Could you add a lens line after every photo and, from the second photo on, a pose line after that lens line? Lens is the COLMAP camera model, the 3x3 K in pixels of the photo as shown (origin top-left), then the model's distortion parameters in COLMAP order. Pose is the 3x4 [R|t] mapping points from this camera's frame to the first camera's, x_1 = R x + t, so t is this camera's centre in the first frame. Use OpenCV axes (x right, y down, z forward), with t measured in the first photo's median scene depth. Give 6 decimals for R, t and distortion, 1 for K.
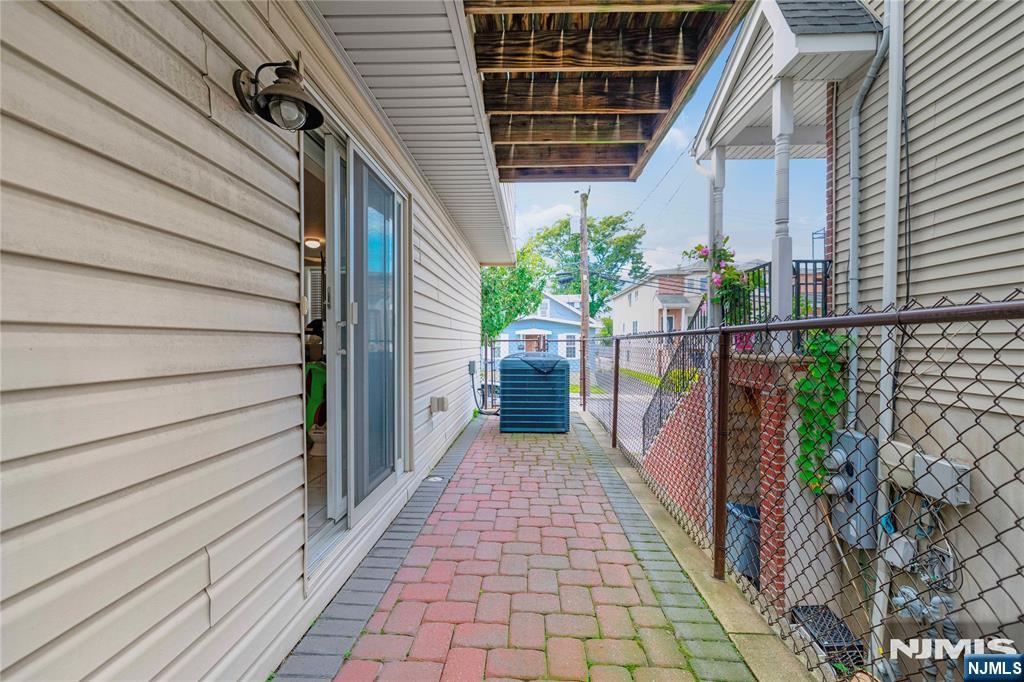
lens RADIAL K [[436.9, 0, 514.9], [0, 436.9, 344.6], [0, 0, 1]] dist [-0.000638, -0.000105]
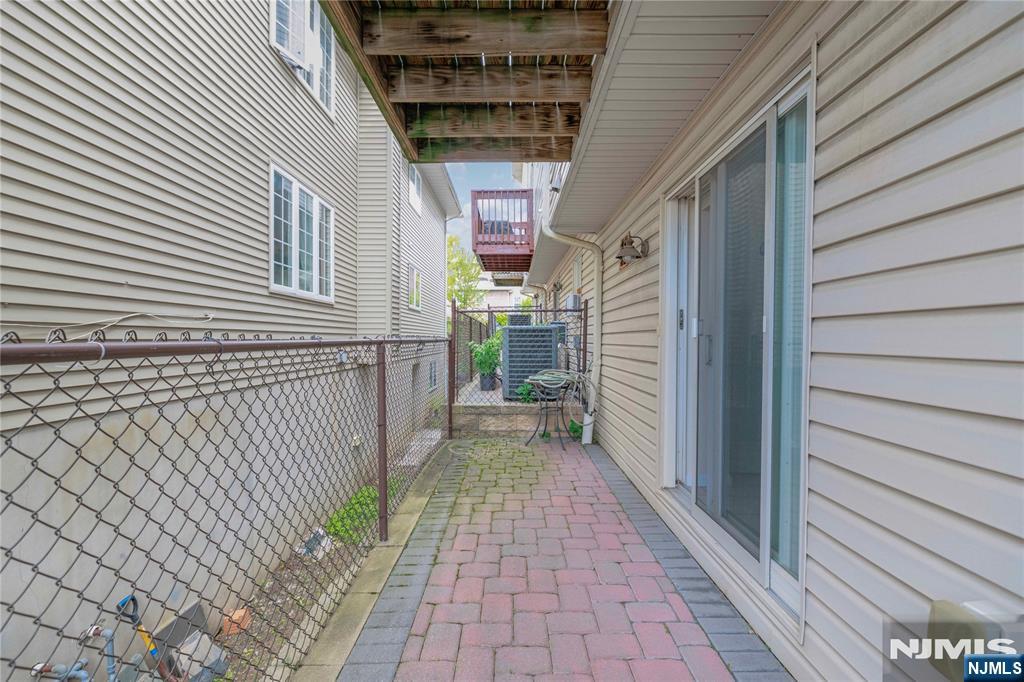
lens RADIAL K [[436.9, 0, 511.4], [0, 436.9, 342.2], [0, 0, 1]] dist [-0.000638, -0.000105]
pose [[-0.999323, -0.011975, -0.034781, 0.139270], [-0.012453, 0.999831, 0.013553, -0.043575], [0.034613, 0.013977, -0.999303, 2.019591]]
